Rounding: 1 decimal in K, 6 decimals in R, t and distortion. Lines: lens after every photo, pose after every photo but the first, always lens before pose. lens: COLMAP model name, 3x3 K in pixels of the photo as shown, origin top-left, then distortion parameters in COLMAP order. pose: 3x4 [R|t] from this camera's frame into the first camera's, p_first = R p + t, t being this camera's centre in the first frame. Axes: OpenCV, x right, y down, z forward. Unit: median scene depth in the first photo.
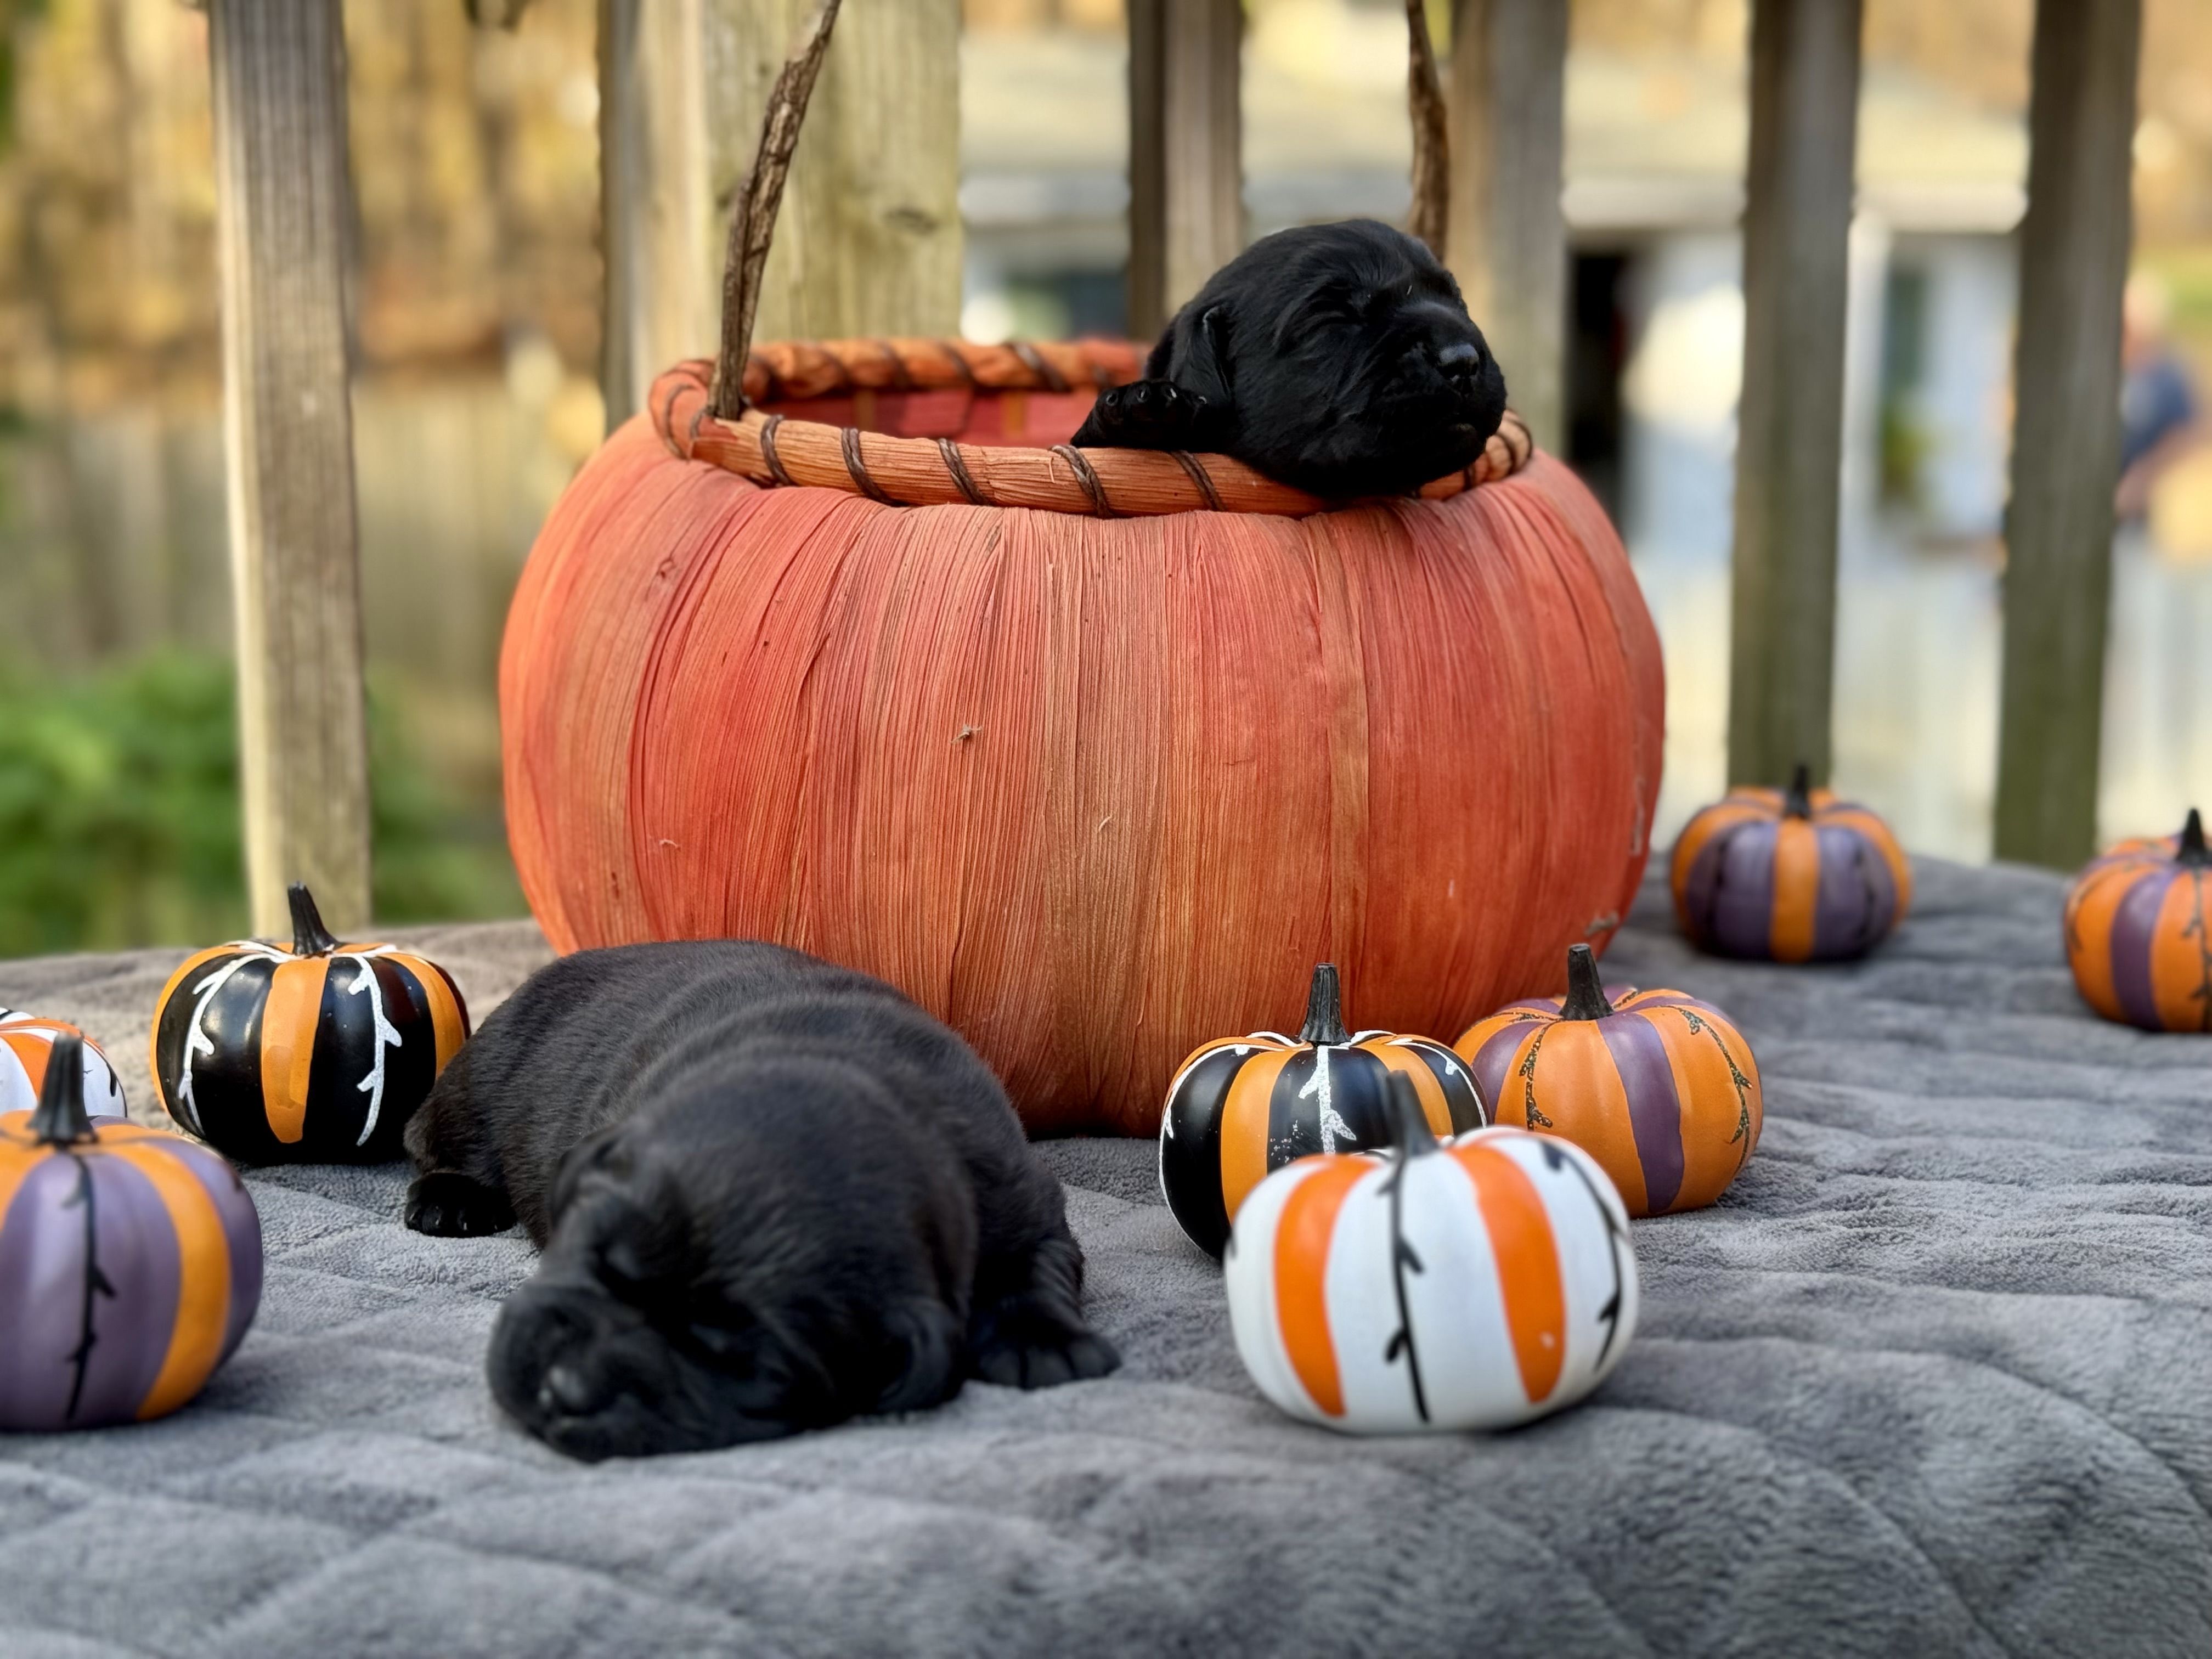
lens RADIAL K [[3288.8, 0, 1106.0], [0, 3288.8, 829.5], [0, 0, 1]] dist [-0.015801, -0.003478]
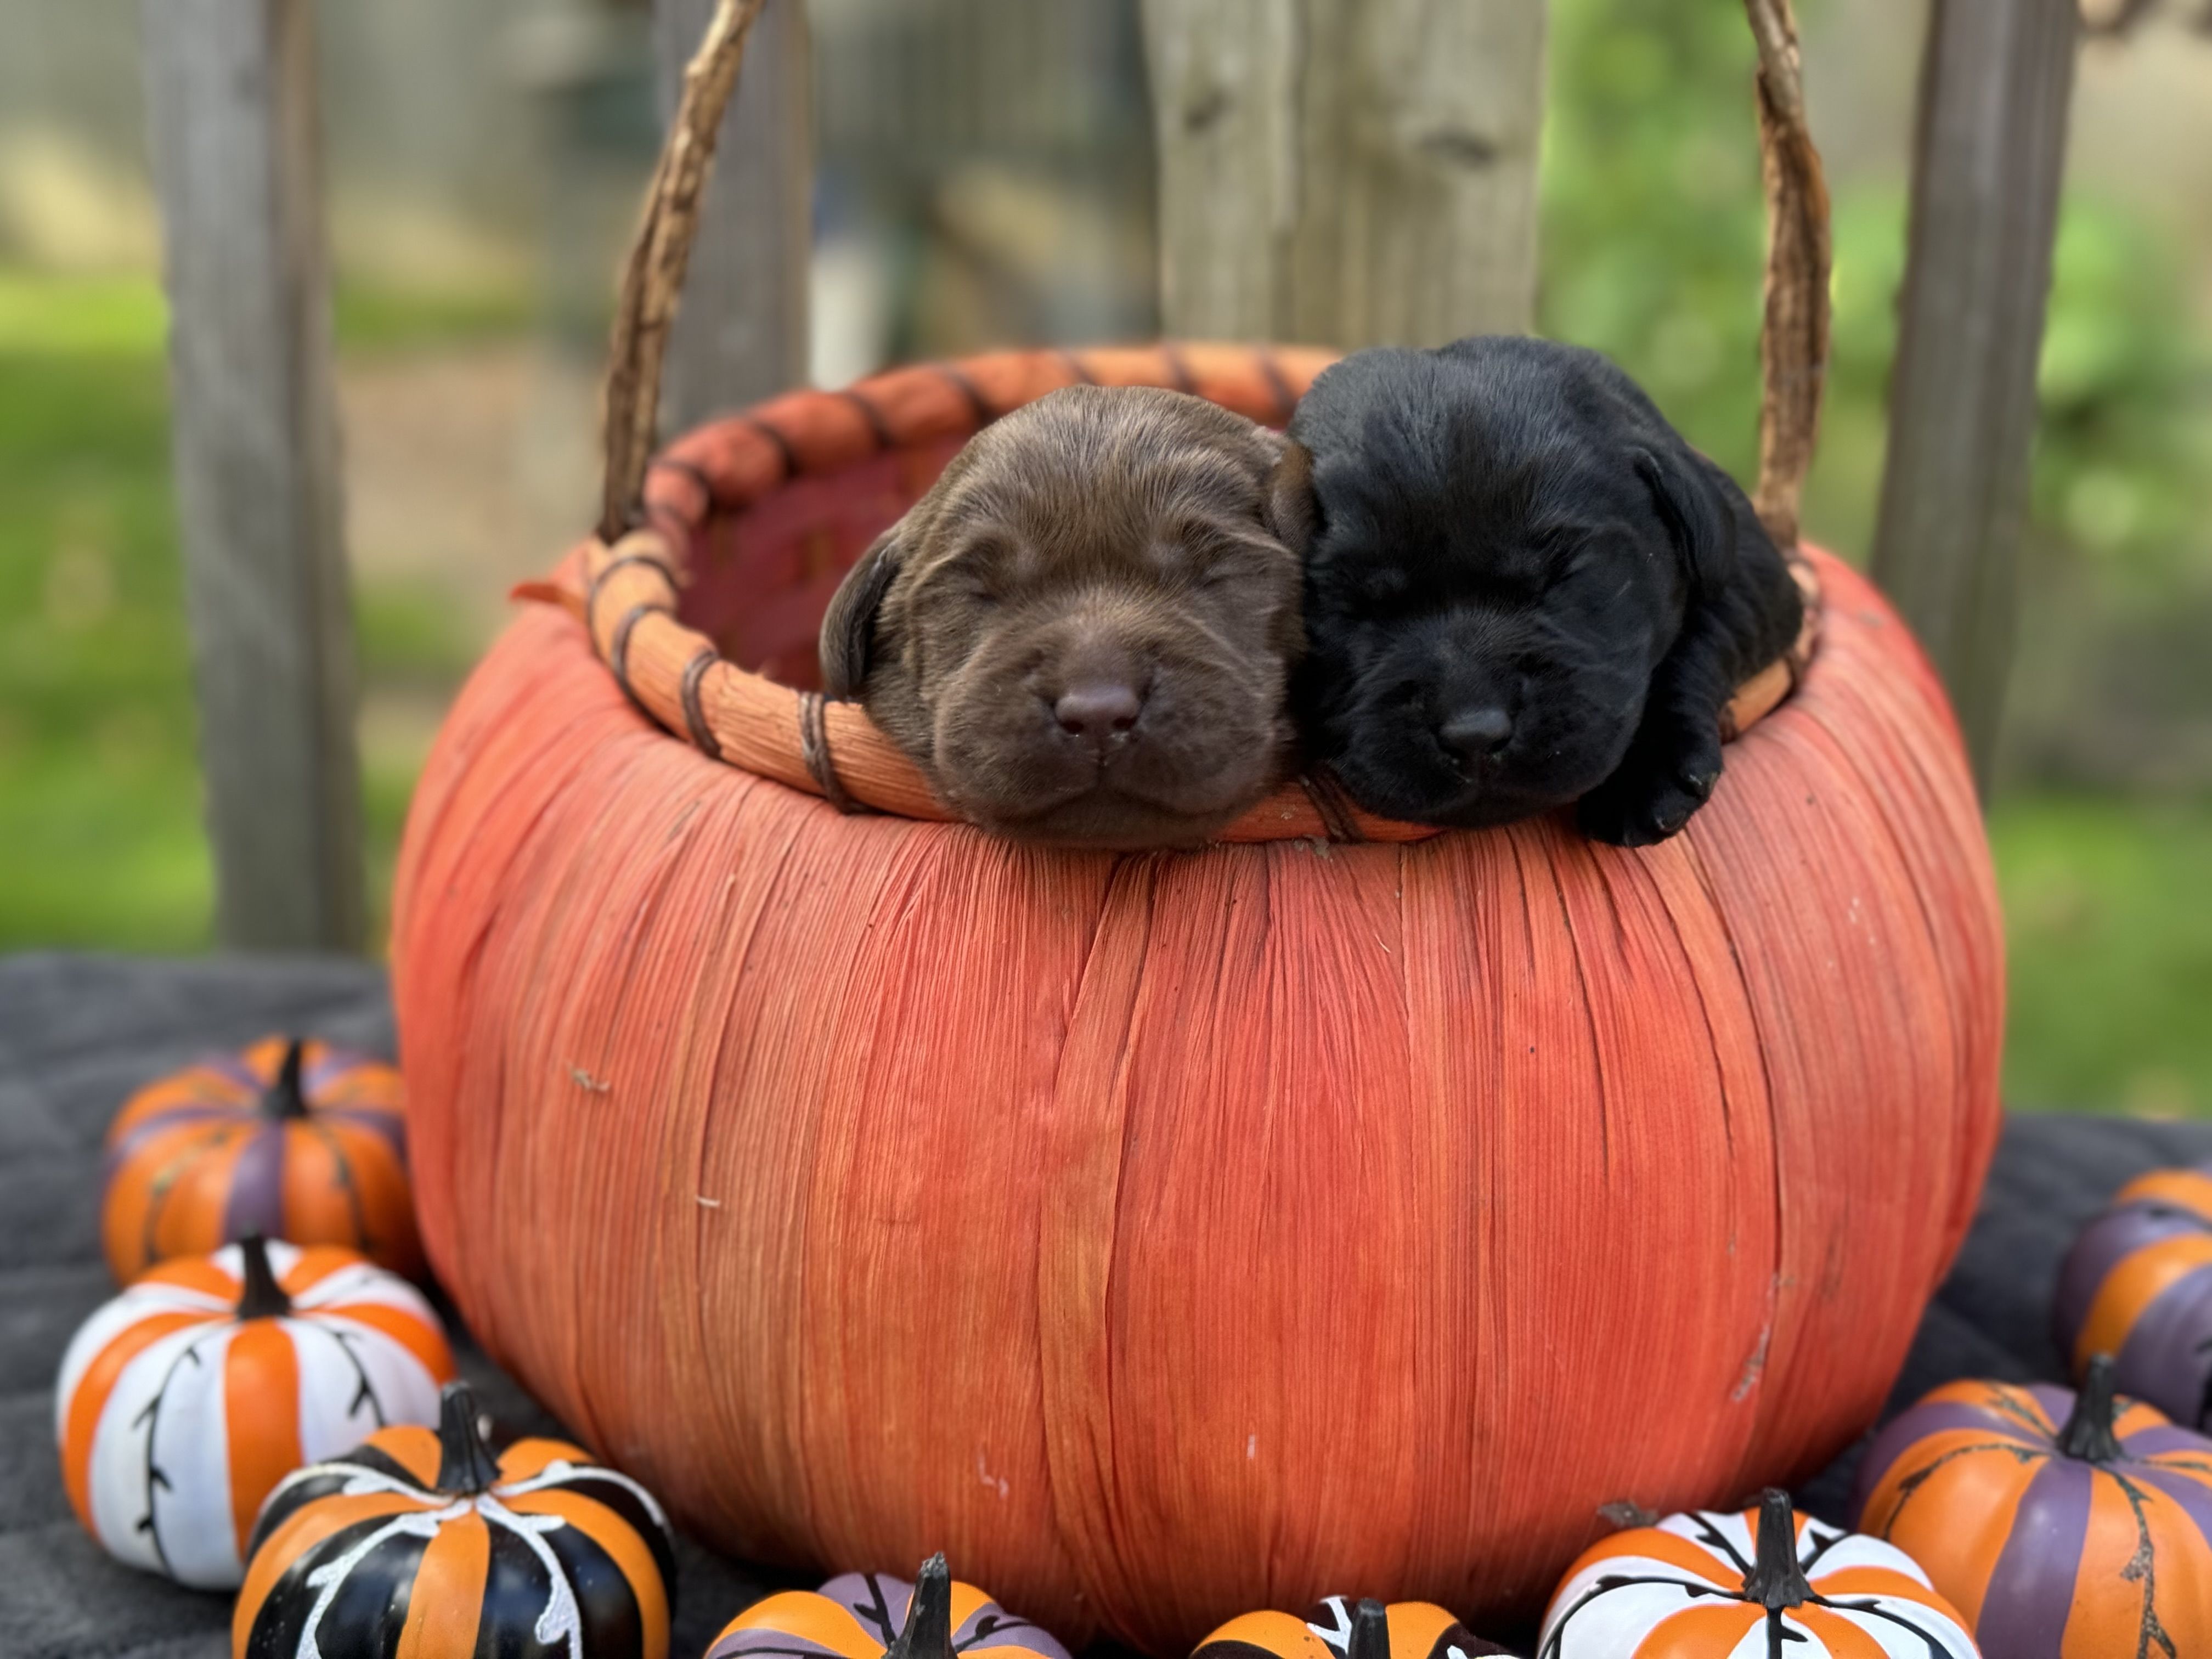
lens RADIAL K [[3288.8, 0, 1106.0], [0, 3288.8, 829.5], [0, 0, 1]] dist [-0.015801, -0.003478]
pose [[0.852123, 0.194105, -0.486015, 0.388282], [-0.126374, 0.977510, 0.168830, -0.217746], [0.507855, -0.082444, 0.857488, 0.439325]]
